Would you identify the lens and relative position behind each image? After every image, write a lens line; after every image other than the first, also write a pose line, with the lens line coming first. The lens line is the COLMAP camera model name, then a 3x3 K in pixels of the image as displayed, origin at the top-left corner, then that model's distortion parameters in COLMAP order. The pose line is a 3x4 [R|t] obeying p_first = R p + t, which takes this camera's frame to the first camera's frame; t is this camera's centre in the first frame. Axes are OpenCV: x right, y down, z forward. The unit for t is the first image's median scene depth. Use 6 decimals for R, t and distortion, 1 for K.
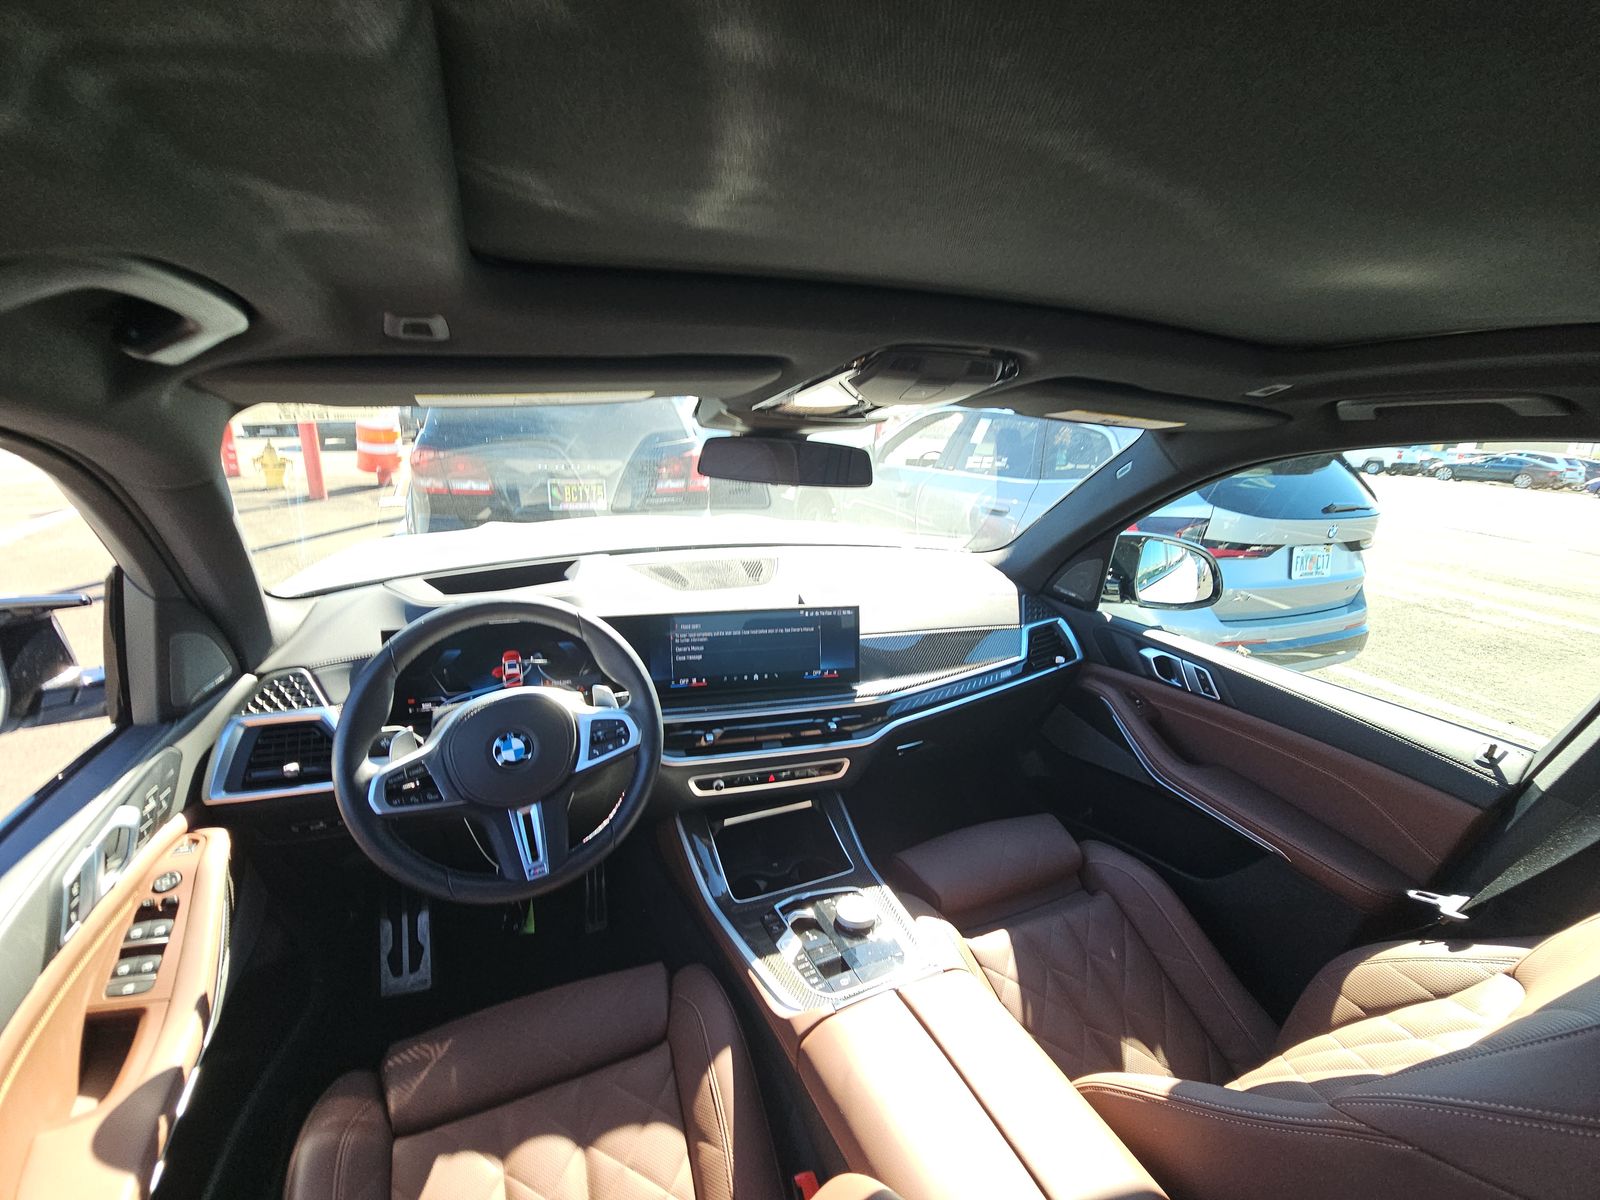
lens RADIAL K [[641.5, 0, 800.0], [0, 641.5, 600.0], [0, 0, 1]] dist [0.019343, -0.015561]
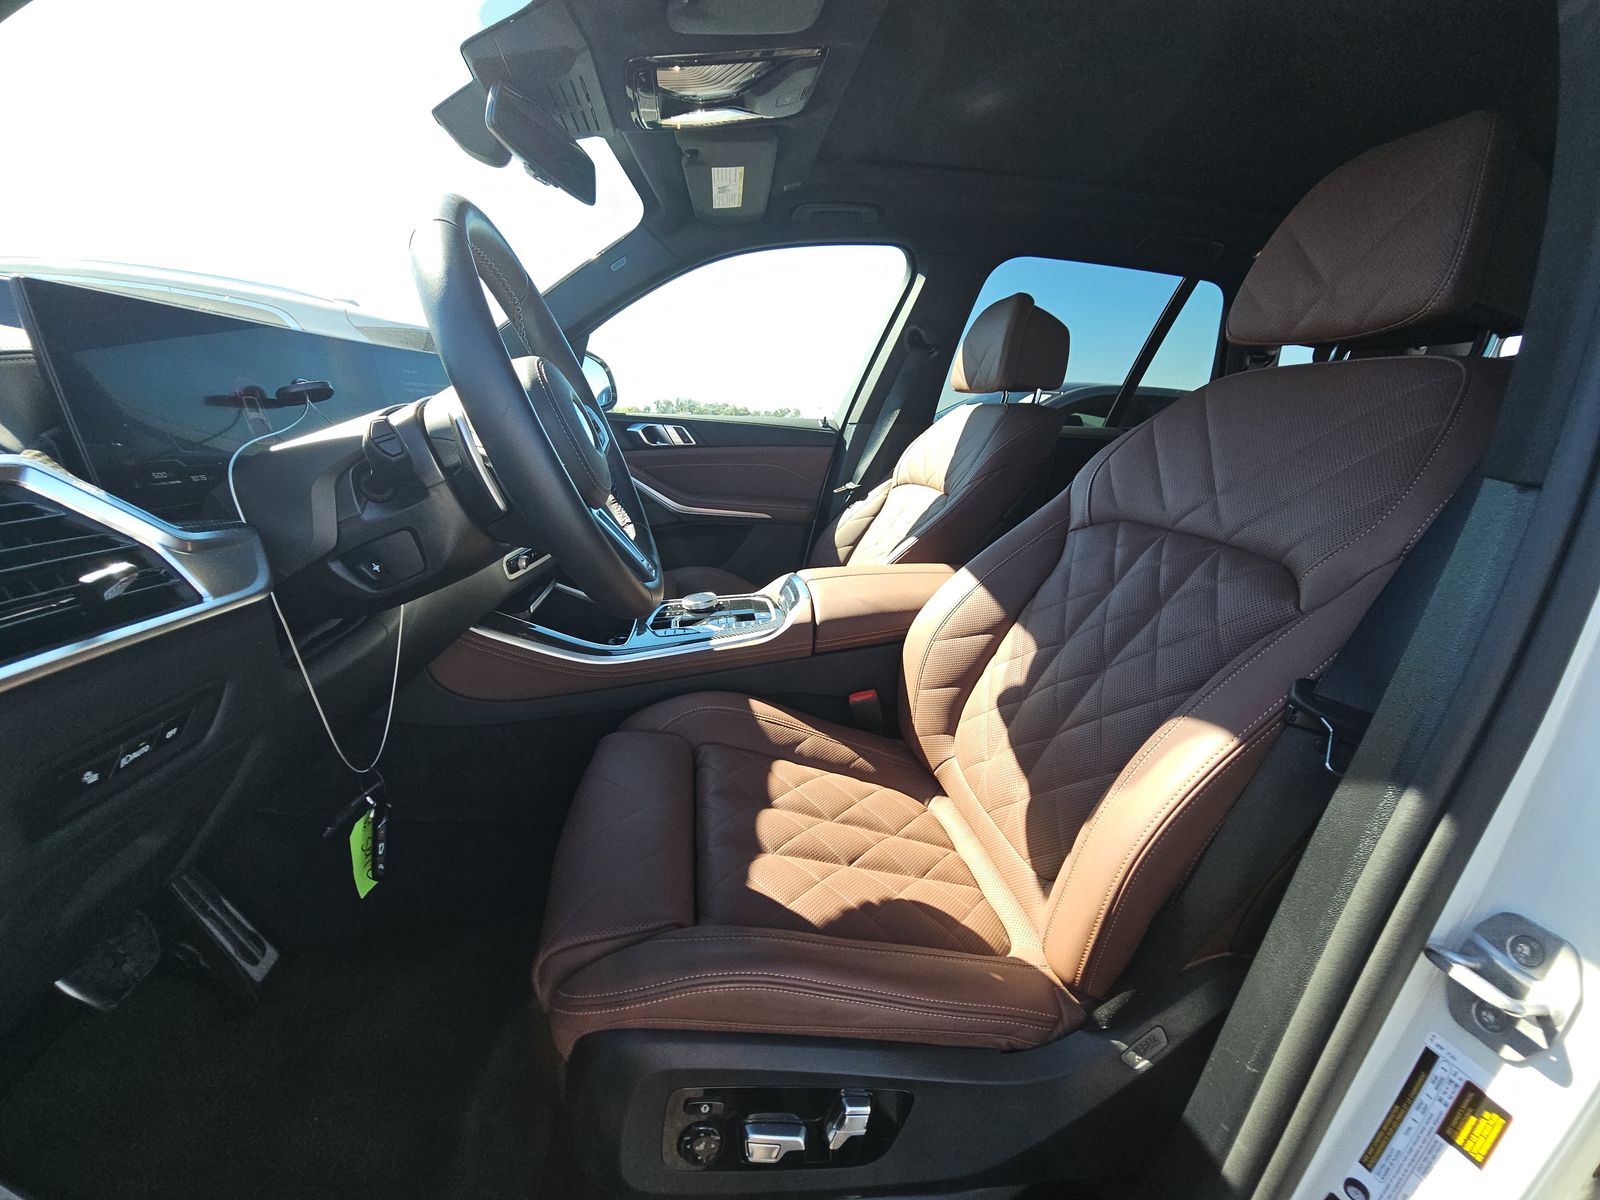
lens RADIAL K [[649.0, 0, 806.1], [0, 649.0, 607.1], [0, 0, 1]] dist [-0.031511, -0.000168]
pose [[0.241611, -0.292960, 0.925094, -0.978566], [0.225873, 0.944131, 0.239997, 0.271576], [-0.943719, 0.150968, 0.294284, 0.507688]]
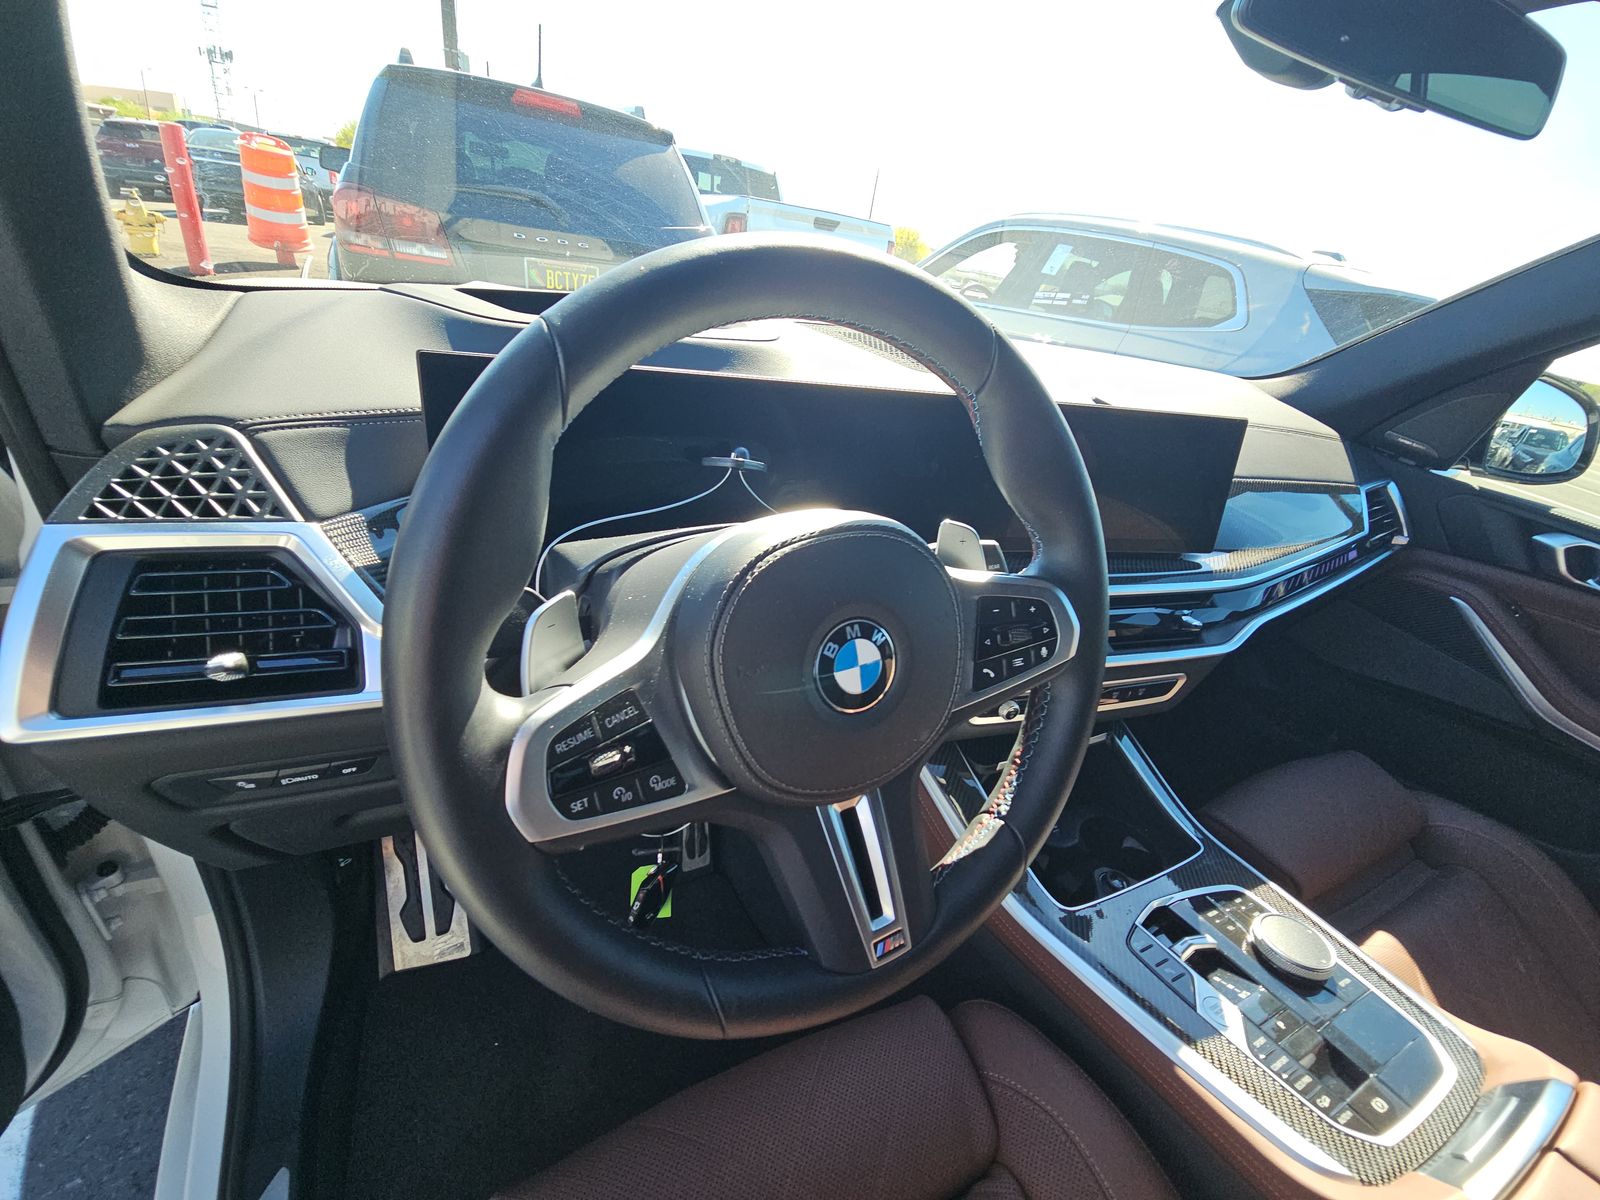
lens RADIAL K [[641.5, 0, 800.0], [0, 641.5, 600.0], [0, 0, 1]] dist [0.019343, -0.015561]
pose [[0.993114, 0.064916, 0.097523, -0.453059], [-0.083859, 0.975198, 0.204832, 0.103792], [-0.081807, -0.211600, 0.973927, 0.560180]]
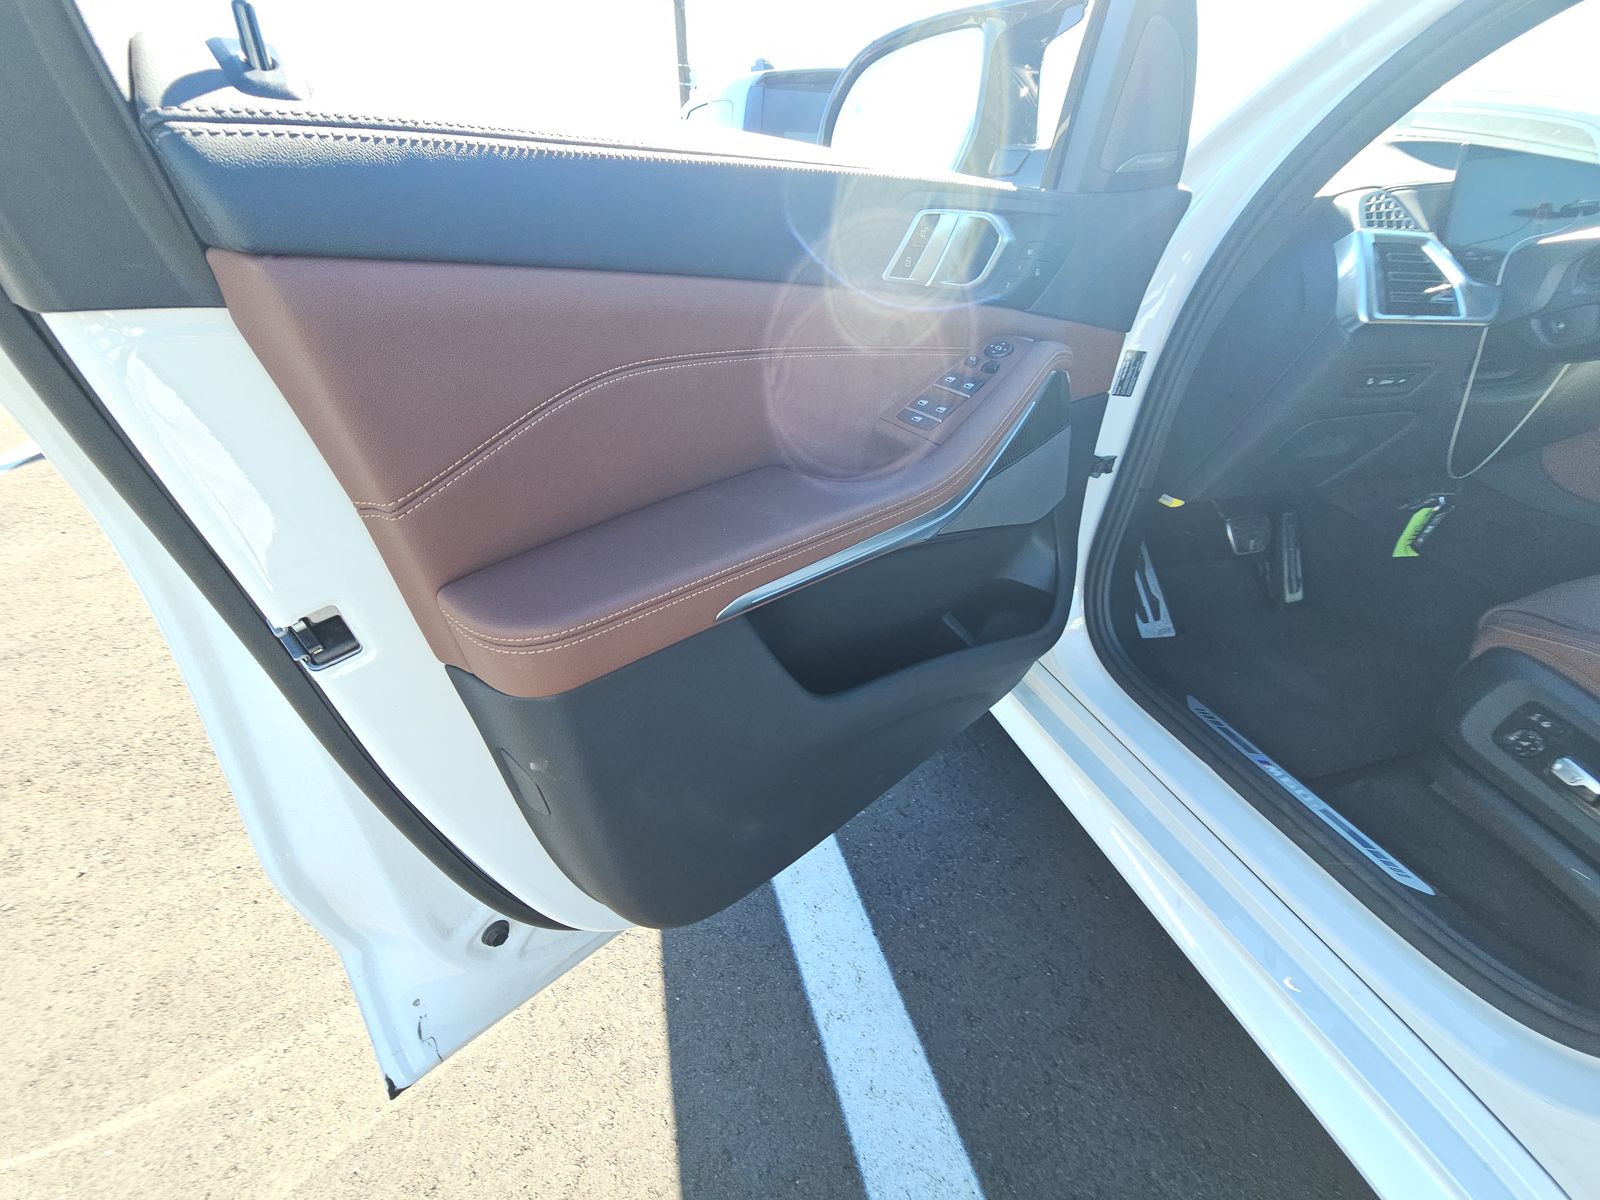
lens RADIAL K [[649.0, 0, 806.1], [0, 649.0, 607.1], [0, 0, 1]] dist [-0.031511, -0.000168]
pose [[0.991980, 0.028451, -0.123150, -1.431291], [0.004991, 0.964759, 0.263087, 0.425431], [0.126295, -0.261591, 0.956880, 0.009788]]
